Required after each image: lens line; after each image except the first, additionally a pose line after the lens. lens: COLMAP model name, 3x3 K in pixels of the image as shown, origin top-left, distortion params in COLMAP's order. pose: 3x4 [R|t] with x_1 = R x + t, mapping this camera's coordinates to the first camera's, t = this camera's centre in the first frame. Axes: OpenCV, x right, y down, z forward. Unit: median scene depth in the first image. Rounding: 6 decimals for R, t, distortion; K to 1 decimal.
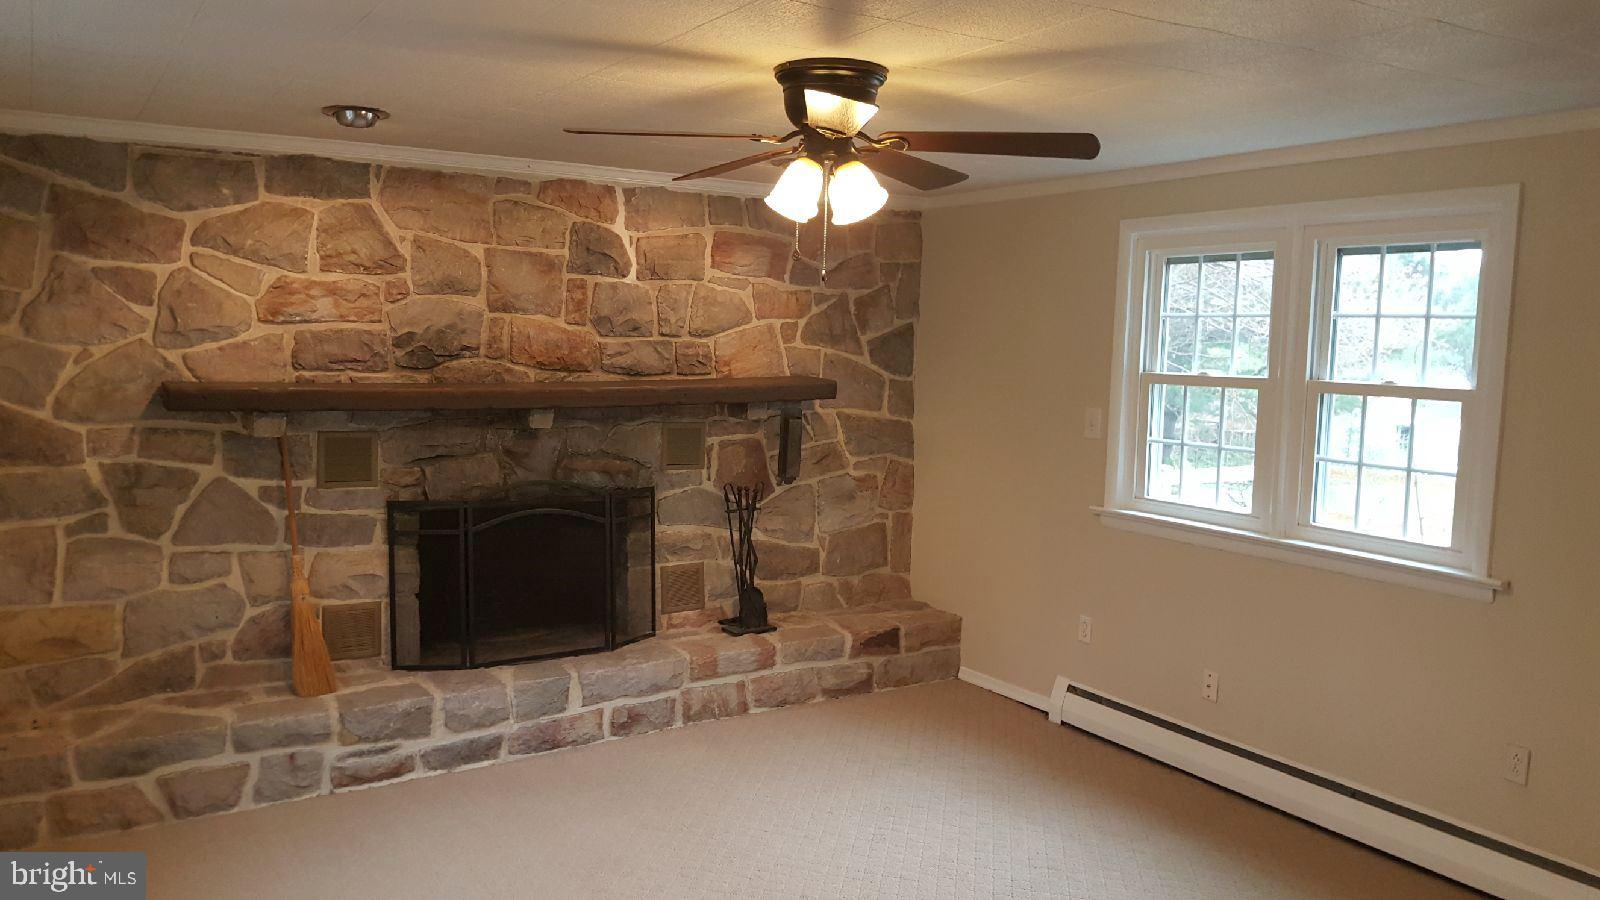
lens RADIAL K [[1198.6, 0, 799.9], [0, 1198.6, 475.5], [0, 0, 1]] dist [0.164854, -0.254787]
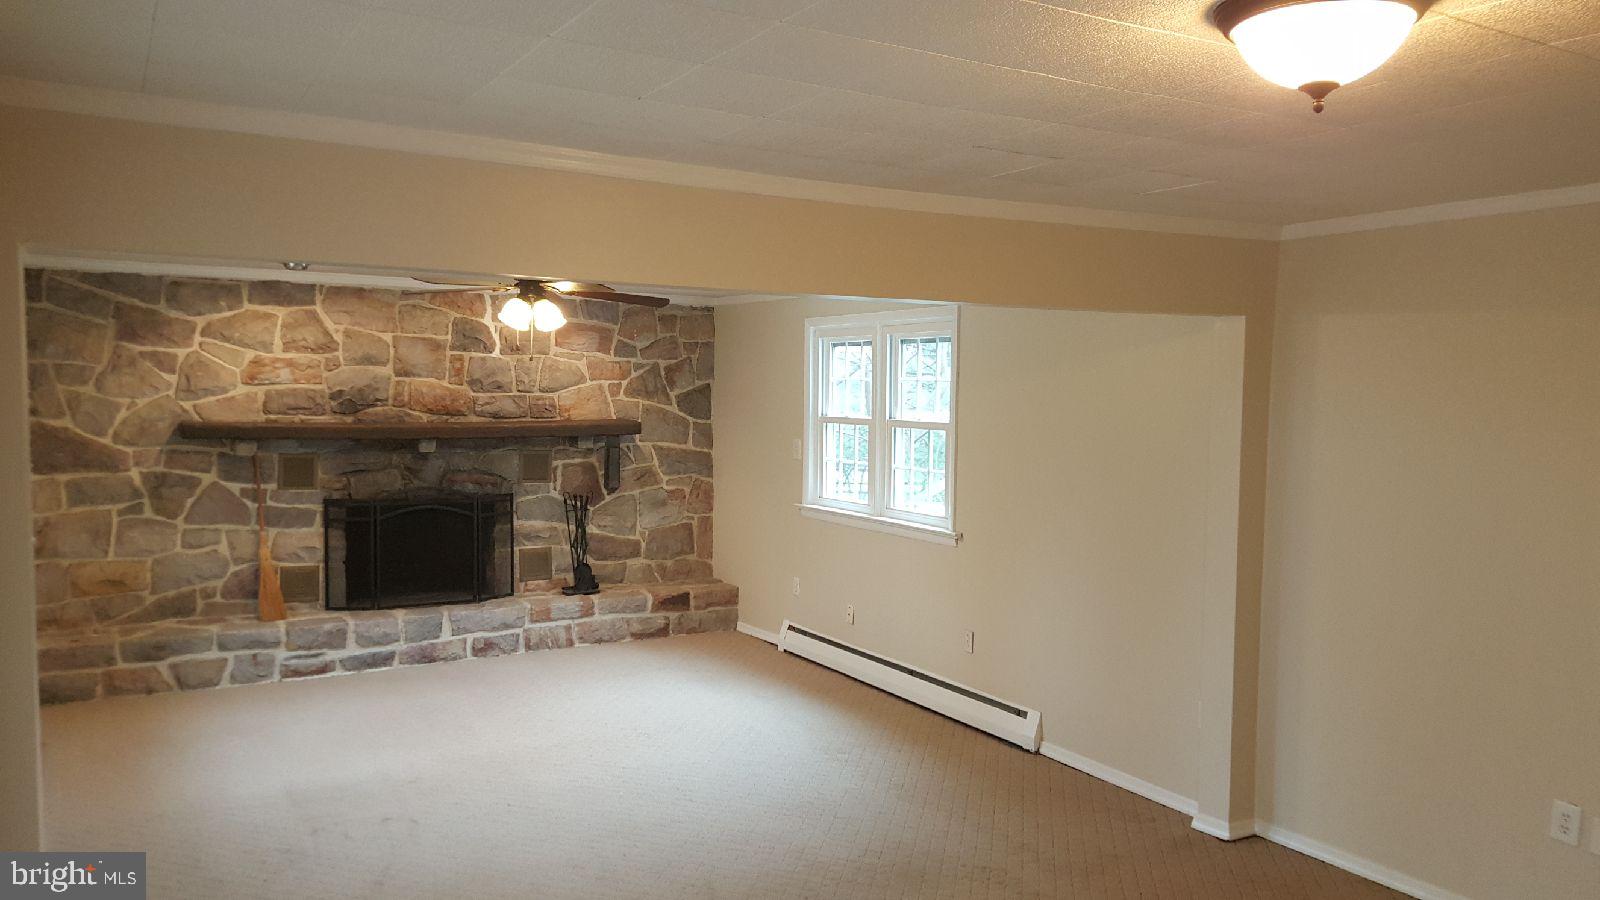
lens RADIAL K [[1178.0, 0, 810.1], [0, 1178.0, 468.1], [0, 0, 1]] dist [0.158678, -0.253145]
pose [[0.999922, -0.001582, -0.012413, 0.291733], [0.000919, 0.998581, -0.053251, 0.062673], [0.012480, 0.053235, 0.998504, -0.505297]]
